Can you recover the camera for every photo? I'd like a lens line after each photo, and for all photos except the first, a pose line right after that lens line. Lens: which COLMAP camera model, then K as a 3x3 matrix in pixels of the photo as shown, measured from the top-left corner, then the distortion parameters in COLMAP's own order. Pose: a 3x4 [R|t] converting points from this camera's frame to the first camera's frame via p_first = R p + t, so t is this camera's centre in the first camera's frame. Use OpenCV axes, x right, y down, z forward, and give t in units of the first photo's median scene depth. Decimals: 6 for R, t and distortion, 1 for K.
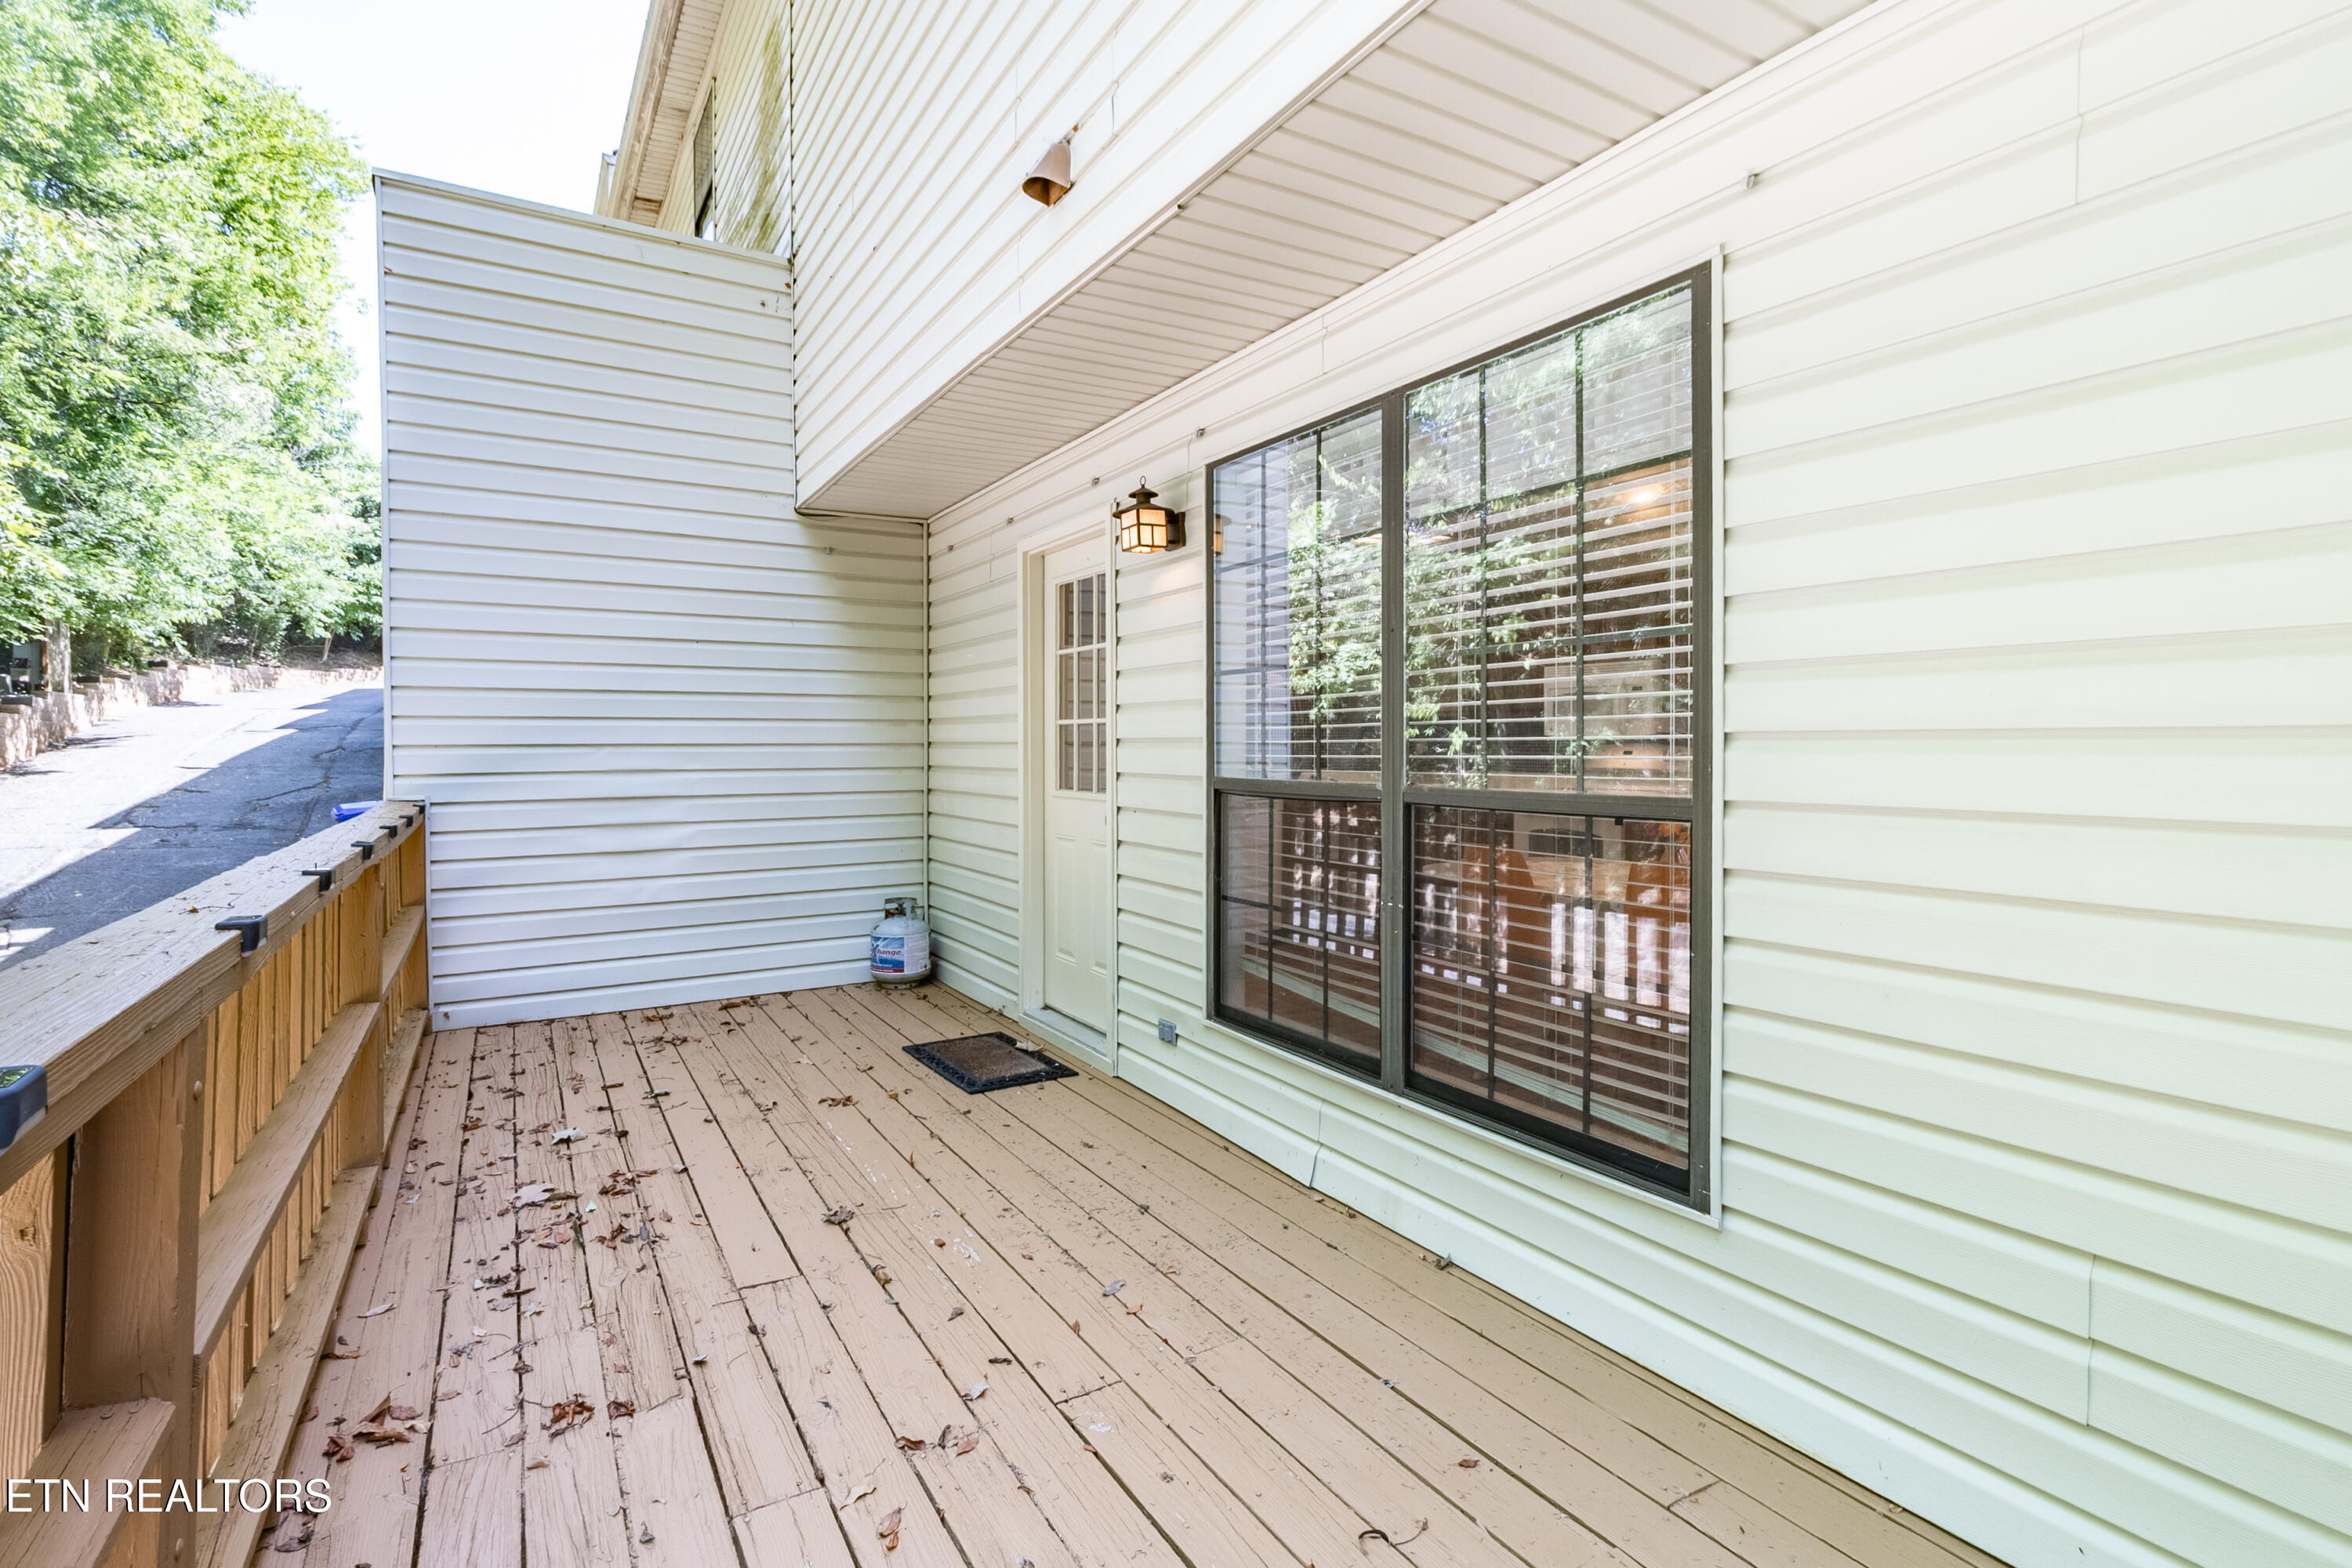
lens RADIAL K [[1106.7, 0, 1142.0], [0, 1106.7, 772.2], [0, 0, 1]] dist [-0.001866, -0.000198]
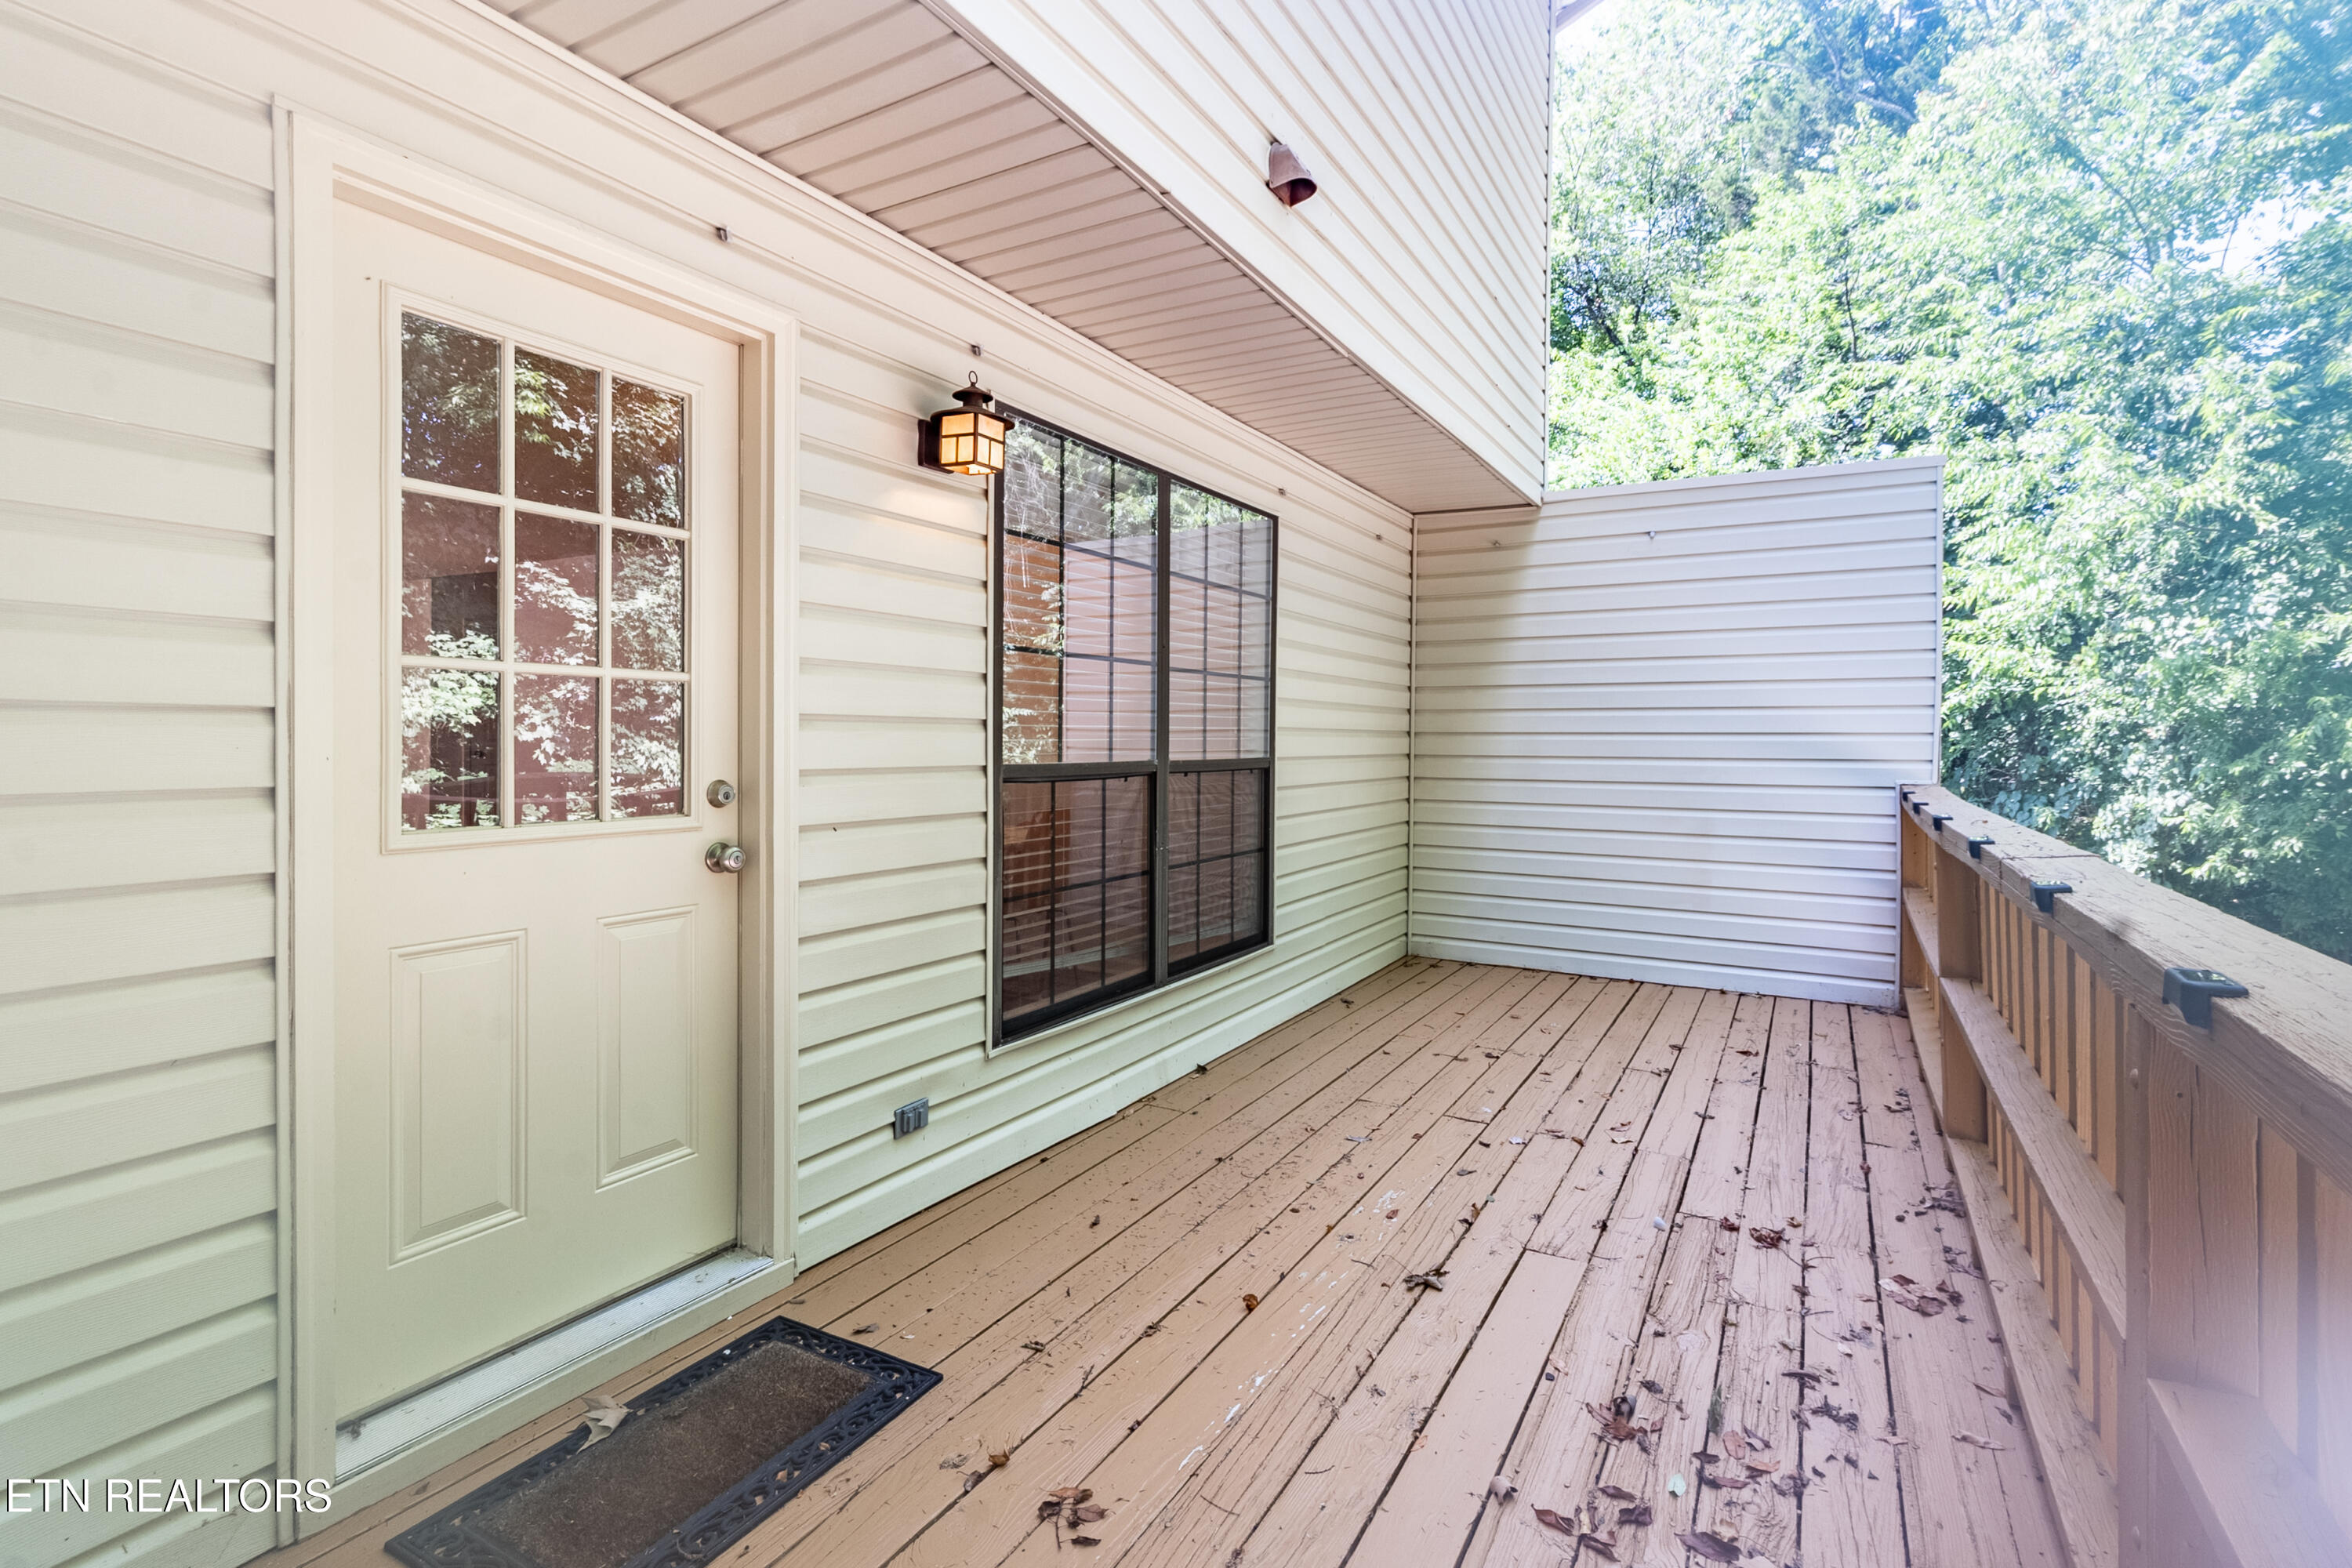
lens RADIAL K [[1096.5, 0, 1178.2], [0, 1096.5, 762.2], [0, 0, 1]] dist [-0.001106, 0.000902]
pose [[-0.499552, -0.021564, 0.866015, -0.991443], [0.014801, 0.999332, 0.033422, -0.032742], [-0.866157, 0.029514, -0.498899, 1.729824]]
